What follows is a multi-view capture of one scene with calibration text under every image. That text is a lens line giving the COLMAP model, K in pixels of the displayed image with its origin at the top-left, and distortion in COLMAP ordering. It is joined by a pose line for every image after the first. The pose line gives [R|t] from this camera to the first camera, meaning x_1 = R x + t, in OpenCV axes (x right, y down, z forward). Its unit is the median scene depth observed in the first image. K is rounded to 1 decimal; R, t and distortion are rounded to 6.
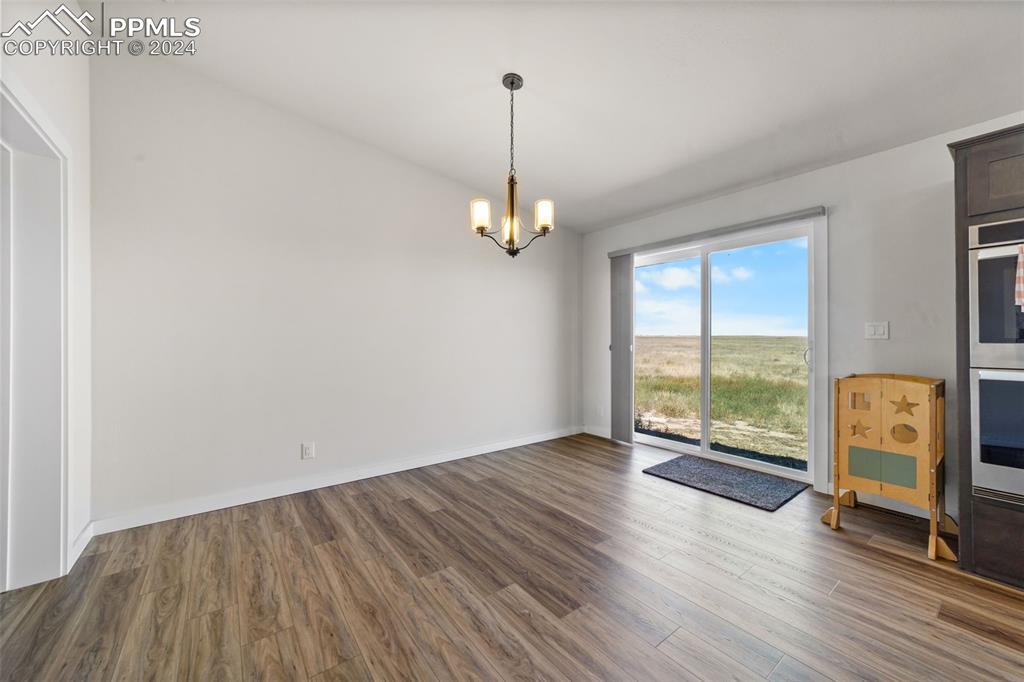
lens RADIAL K [[390.2, 0, 513.2], [0, 390.2, 335.9], [0, 0, 1]] dist [-0.009965, 0.004830]
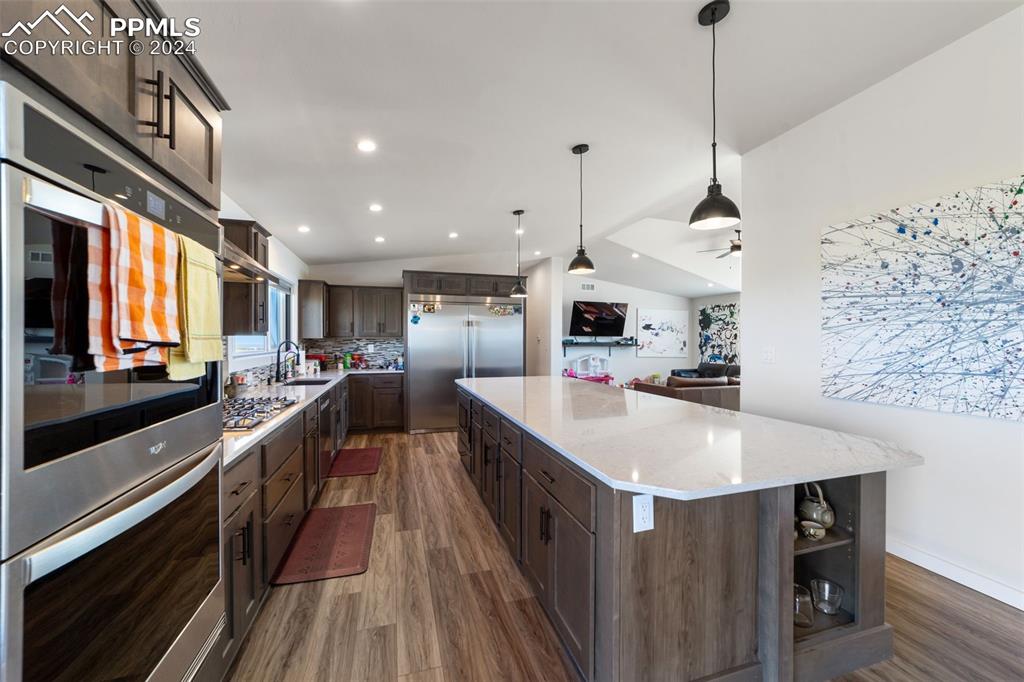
lens RADIAL K [[390.2, 0, 511.0], [0, 390.2, 345.1], [0, 0, 1]] dist [-0.009965, 0.004830]
pose [[-0.937005, -0.005684, 0.349268, 0.686771], [-0.005112, 0.999984, 0.002559, -0.082143], [-0.349277, 0.000613, -0.937019, 1.102947]]
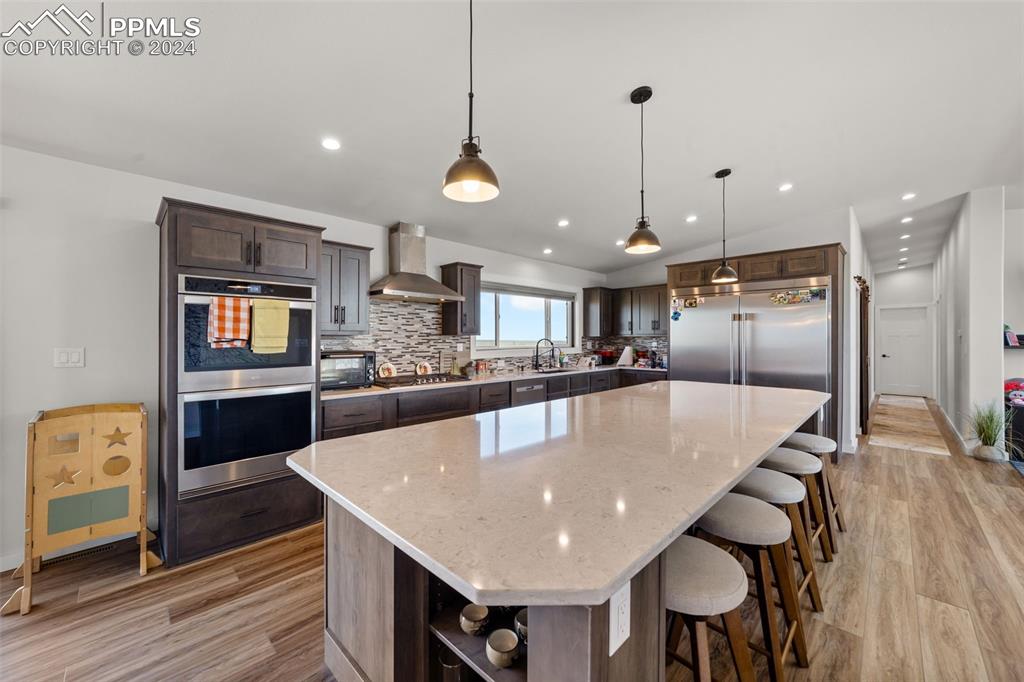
lens RADIAL K [[390.2, 0, 516.0], [0, 390.2, 336.7], [0, 0, 1]] dist [-0.009965, 0.004830]
pose [[-0.149053, 0.004792, 0.988818, -0.142431], [-0.008948, 0.999941, -0.006195, -0.089442], [-0.988789, -0.009771, -0.149002, 0.153690]]
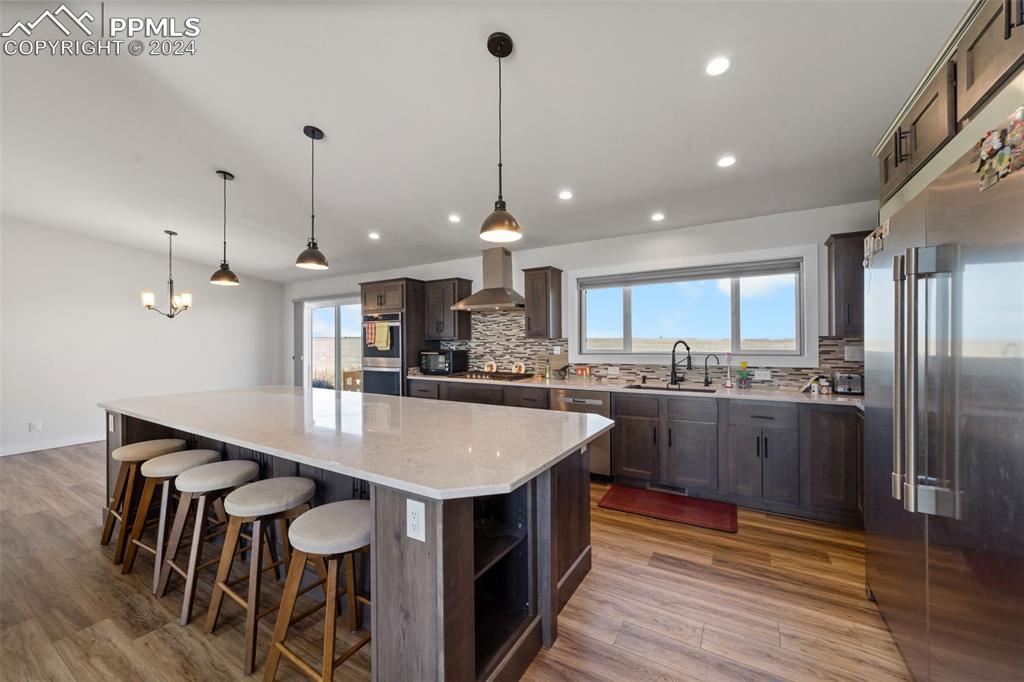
lens RADIAL K [[390.2, 0, 511.4], [0, 390.2, 340.1], [0, 0, 1]] dist [-0.009965, 0.004830]
pose [[0.927734, -0.004823, 0.373212, 1.089957], [0.002942, 0.999980, 0.005611, -0.110840], [-0.373232, -0.004107, 0.927729, -1.907254]]
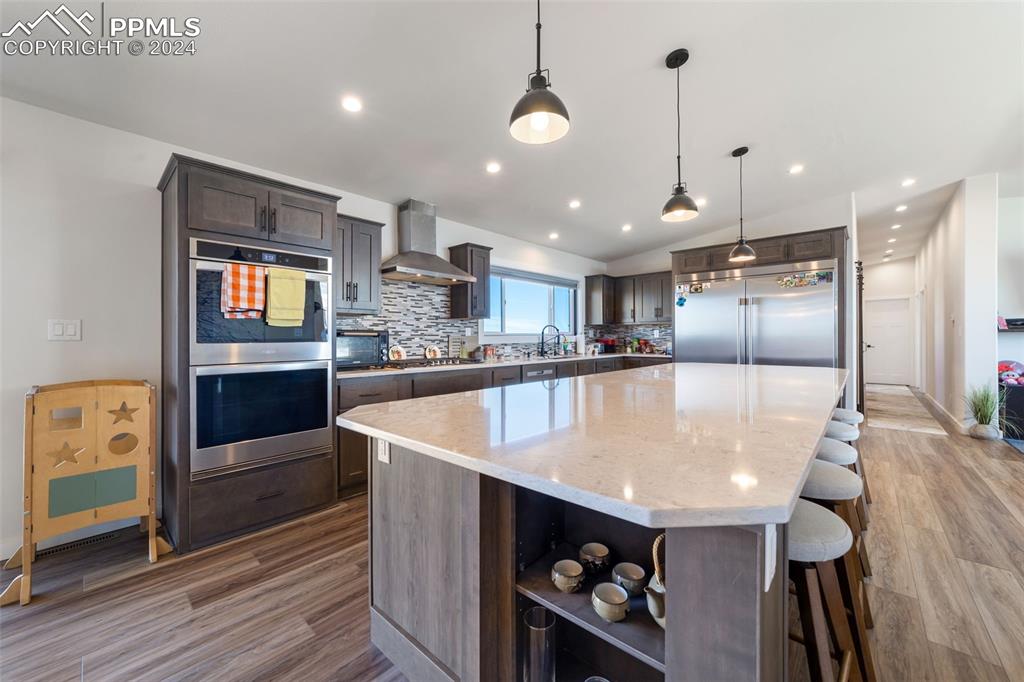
lens RADIAL K [[390.2, 0, 516.3], [0, 390.2, 335.8], [0, 0, 1]] dist [-0.009965, 0.004830]
pose [[-0.190534, 0.005615, 0.981665, -0.074052], [-0.004780, 0.999966, -0.006648, -0.000463], [-0.981669, -0.005959, -0.190501, 0.292637]]
